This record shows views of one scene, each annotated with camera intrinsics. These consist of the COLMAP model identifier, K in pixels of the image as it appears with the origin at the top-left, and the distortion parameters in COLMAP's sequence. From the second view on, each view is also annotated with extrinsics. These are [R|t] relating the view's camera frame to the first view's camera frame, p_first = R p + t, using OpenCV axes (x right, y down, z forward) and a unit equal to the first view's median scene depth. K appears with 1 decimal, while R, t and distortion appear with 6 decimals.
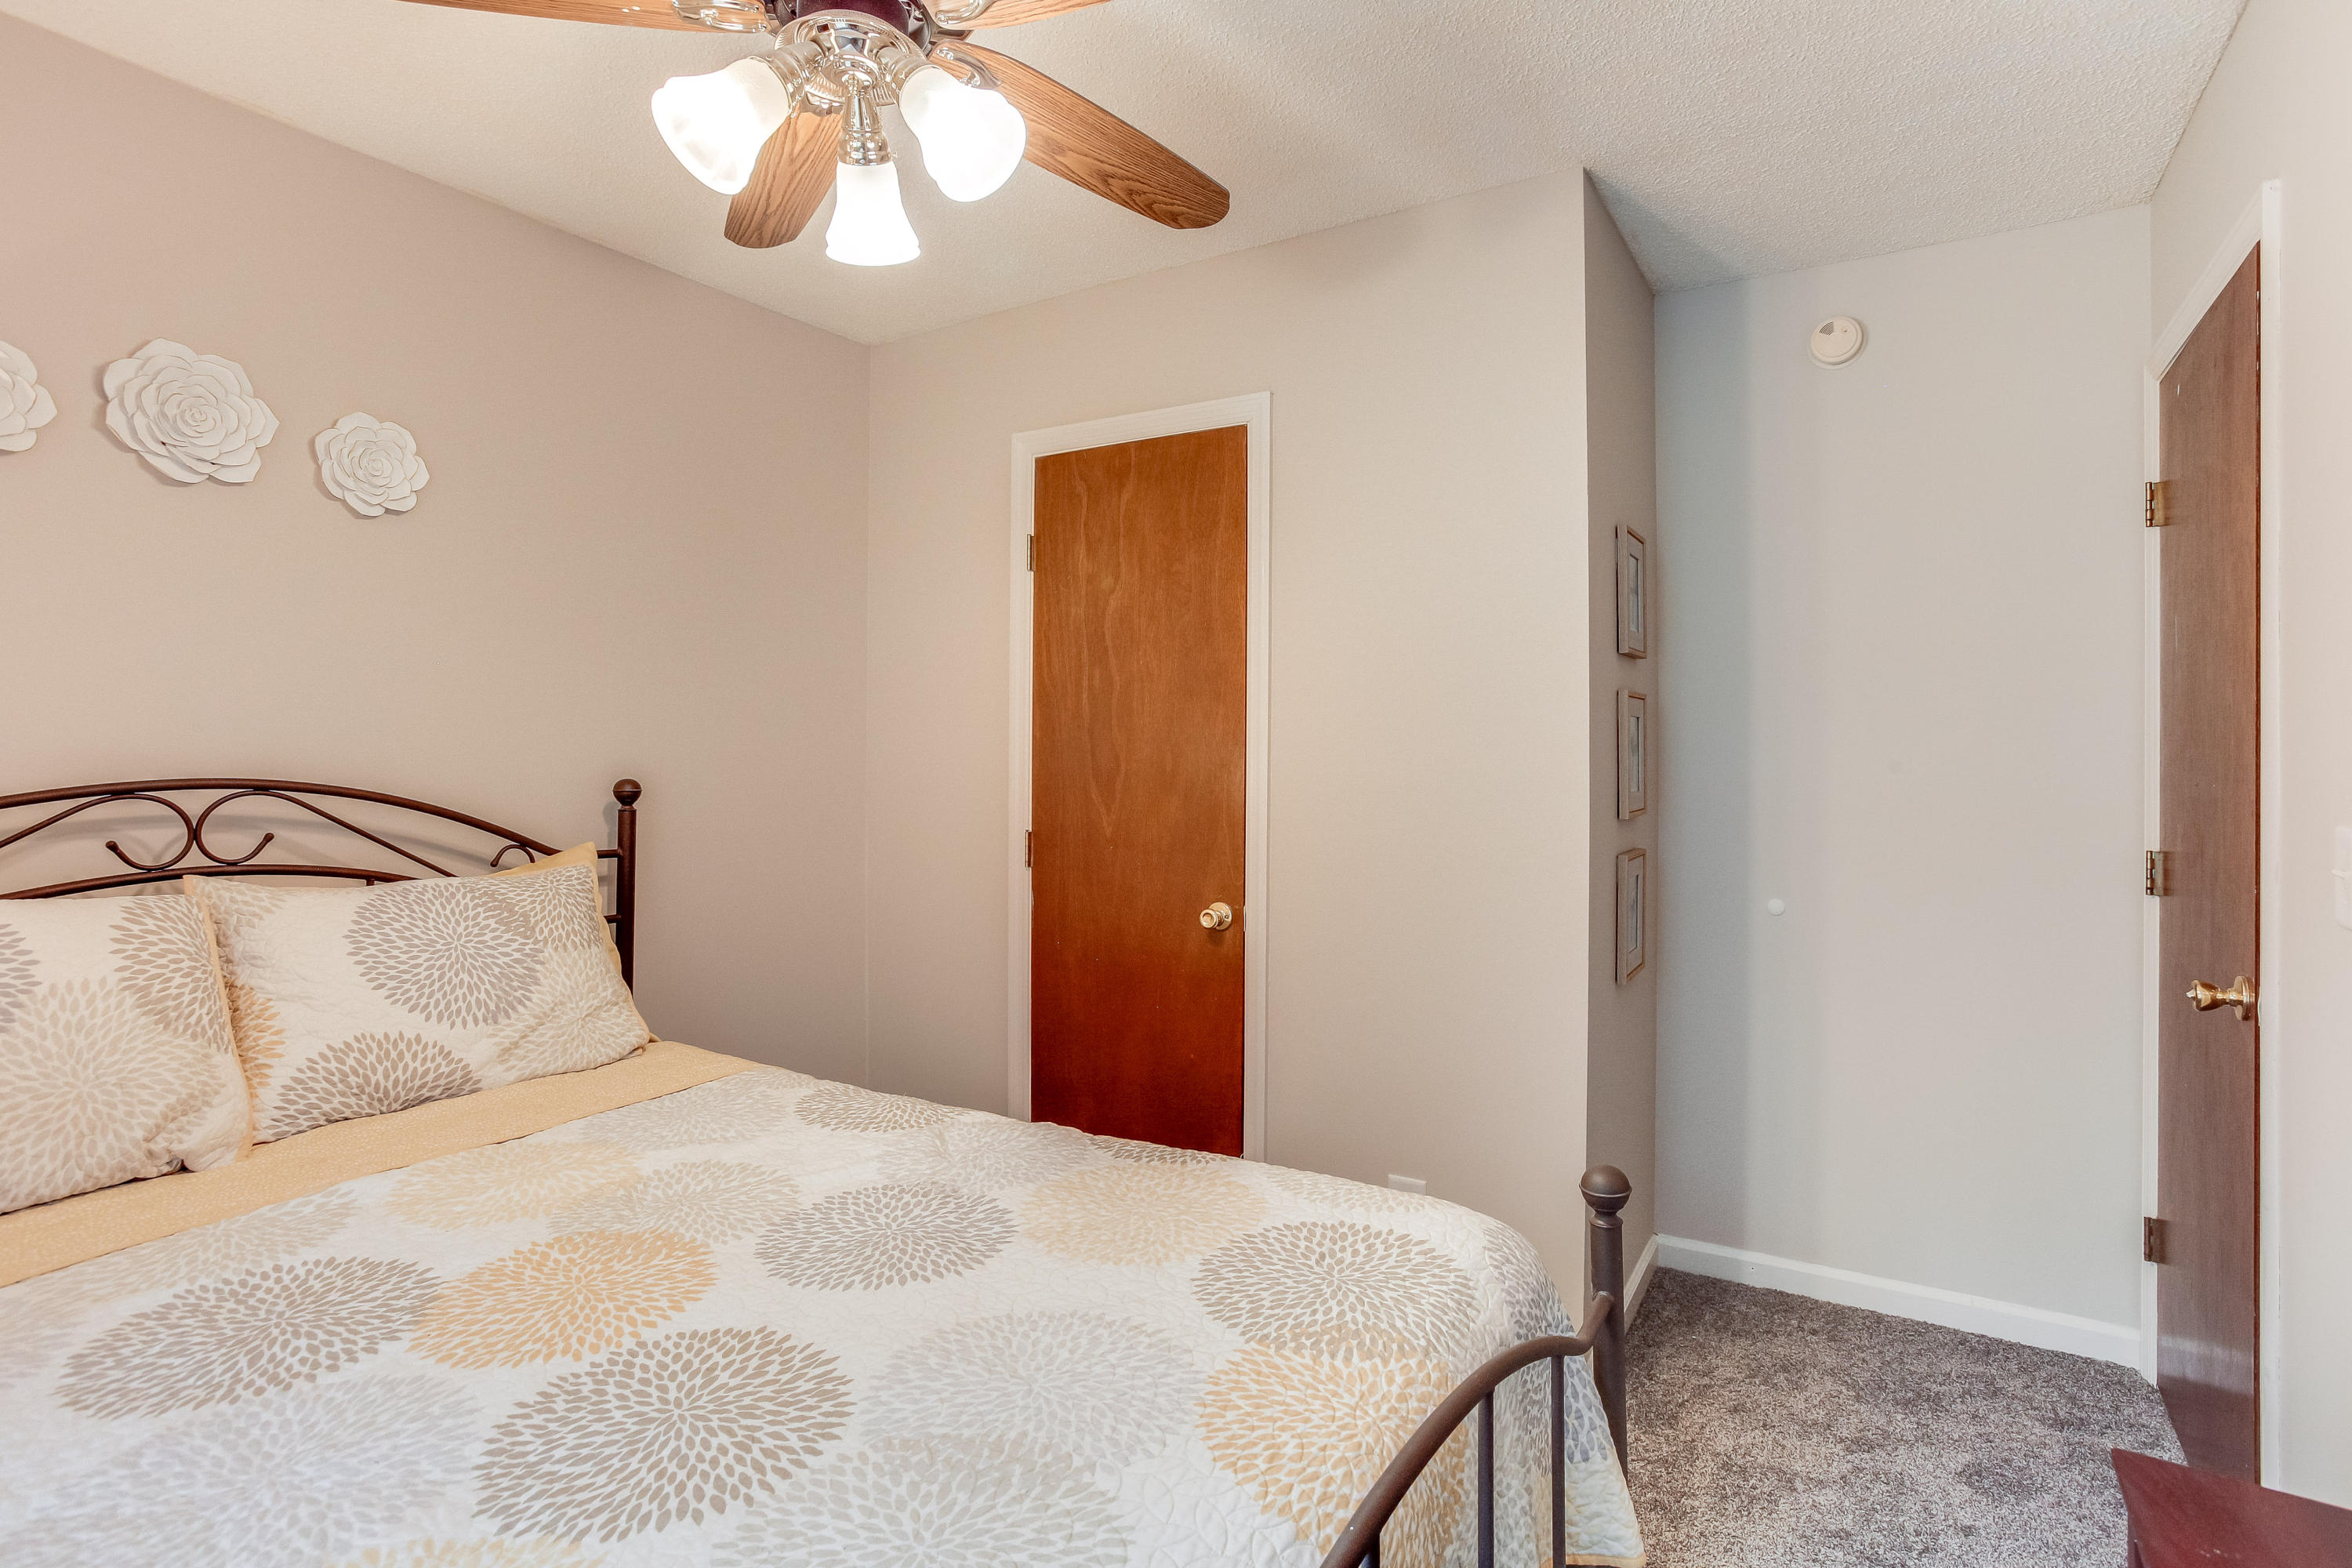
lens RADIAL K [[1140.9, 0, 1178.5], [0, 1140.9, 766.3], [0, 0, 1]] dist [-0.025182, -0.000413]
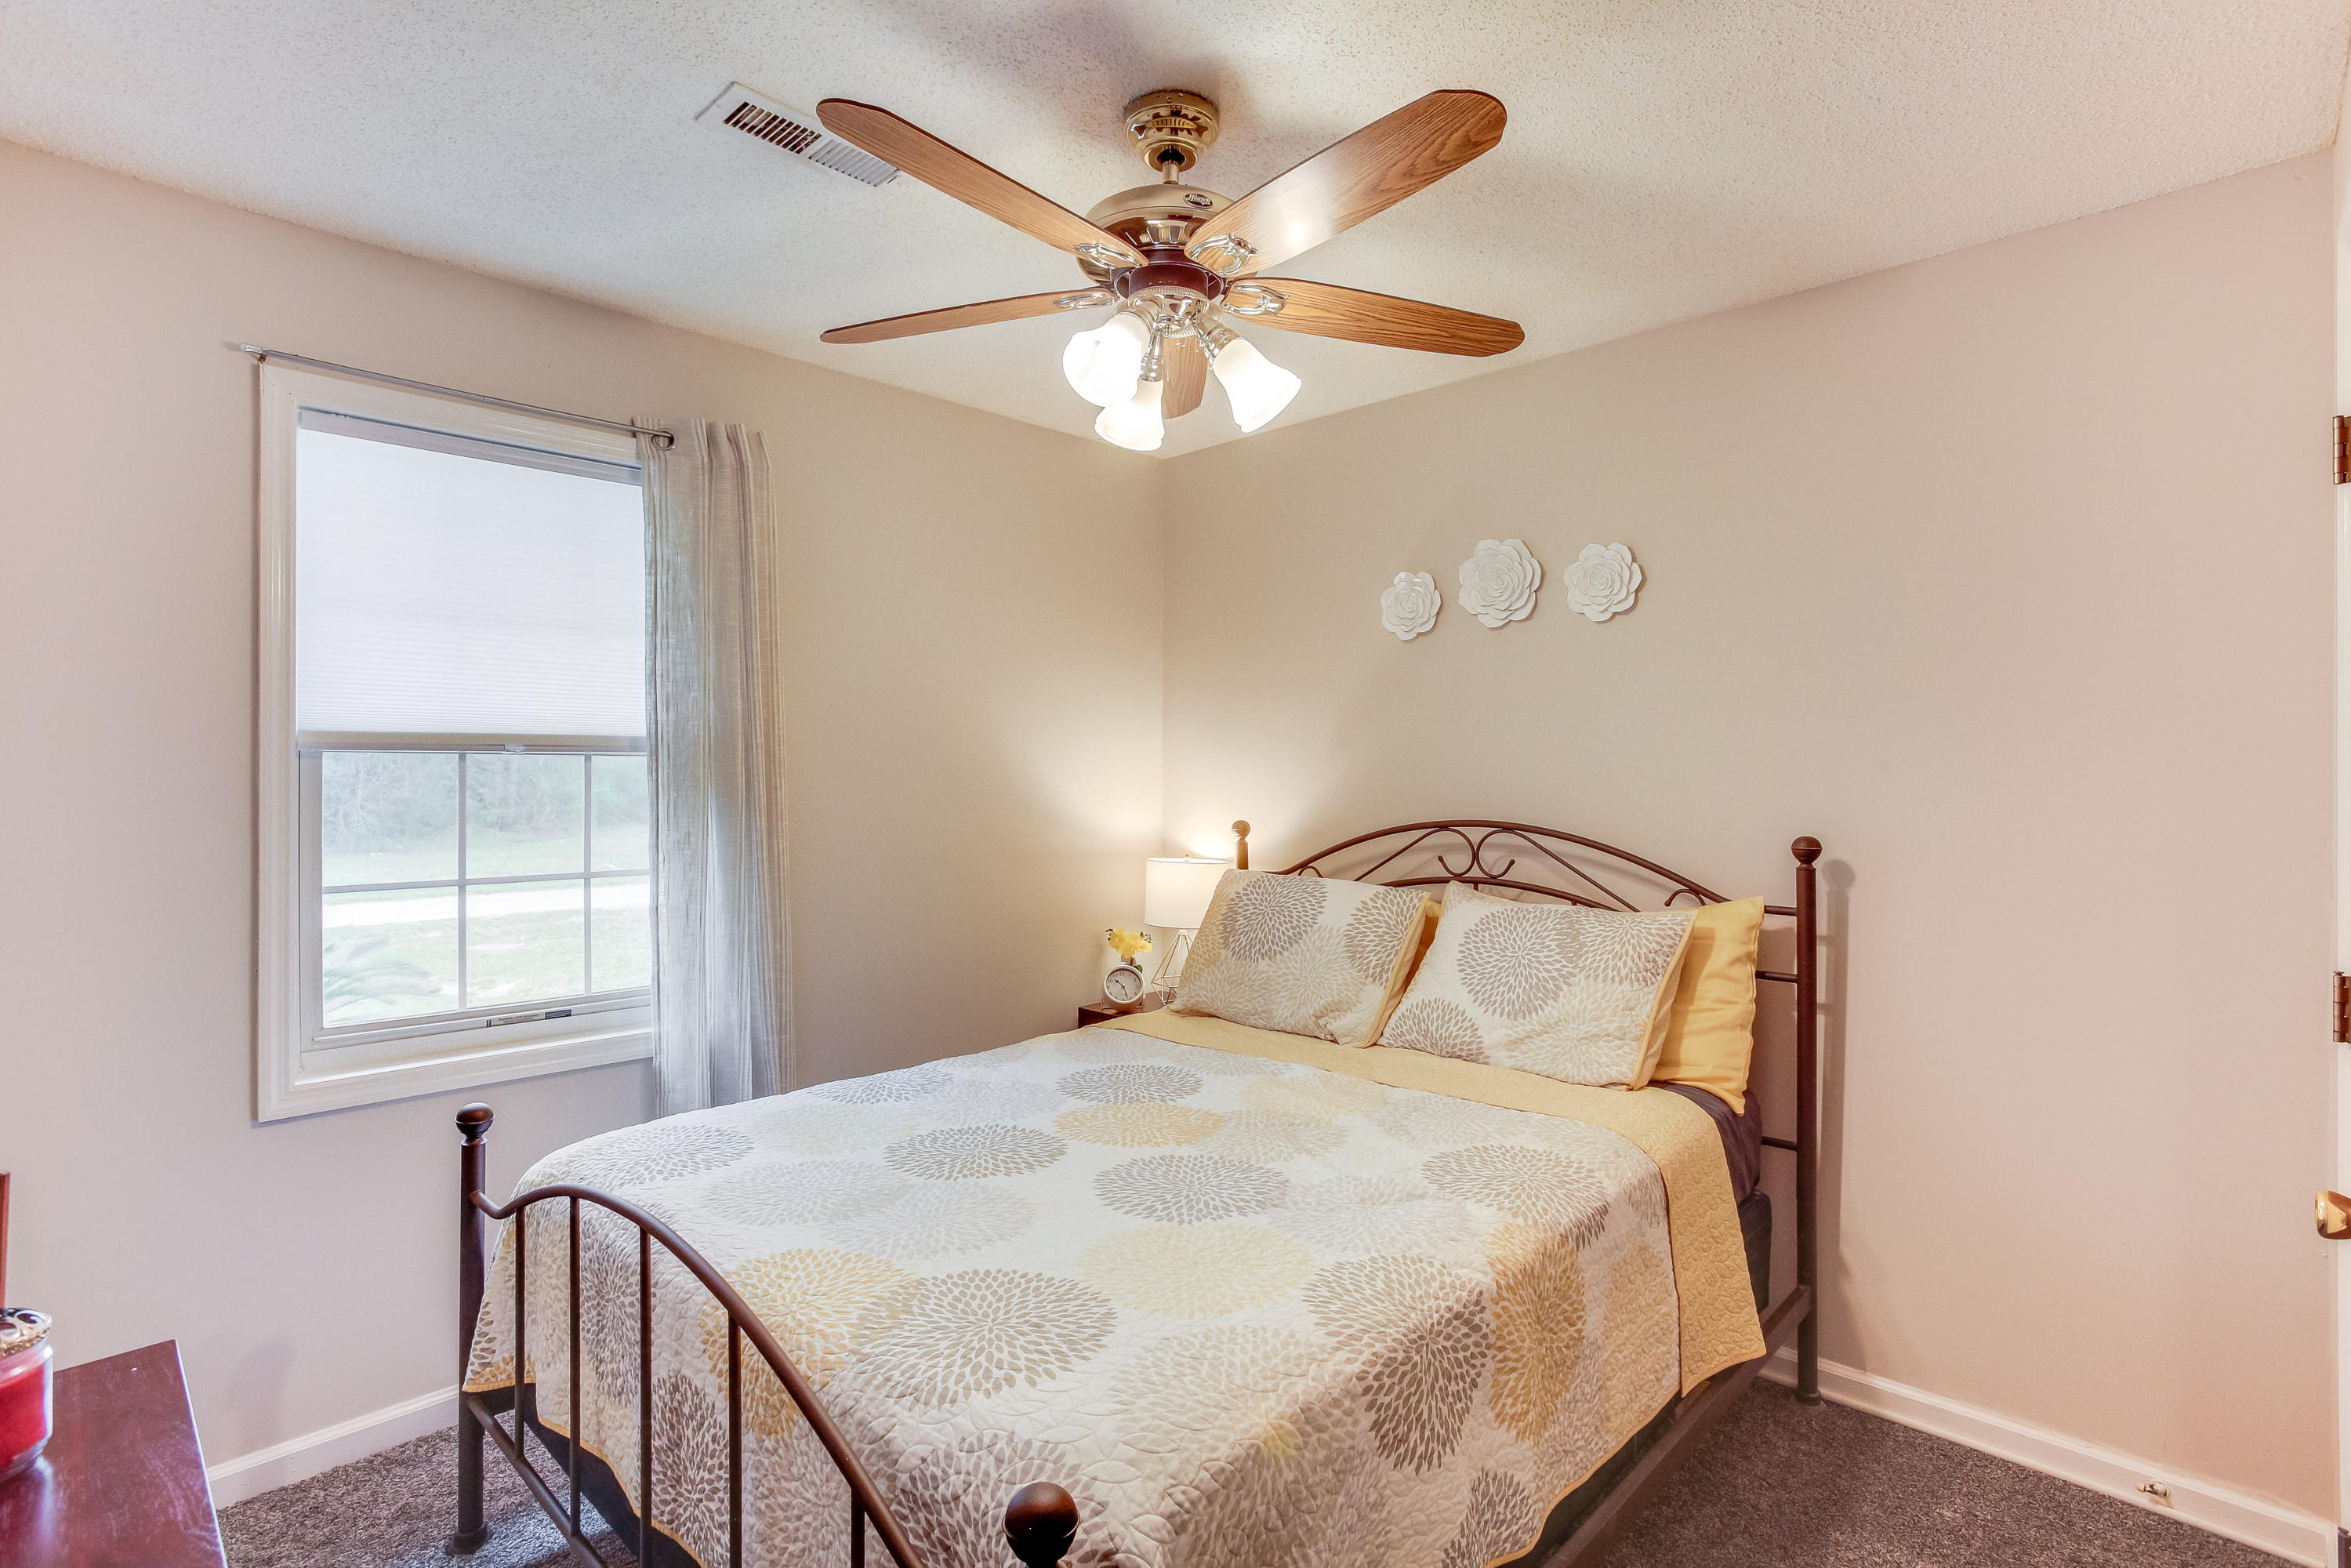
lens RADIAL K [[1140.5, 0, 1176.9], [0, 1140.5, 784.7], [0, 0, 1]] dist [-0.025182, -0.000413]
pose [[-0.197695, 0.003538, -0.980257, 0.747386], [-0.010733, 0.999926, 0.005774, -0.042328], [0.980205, 0.011662, -0.197643, 0.898047]]
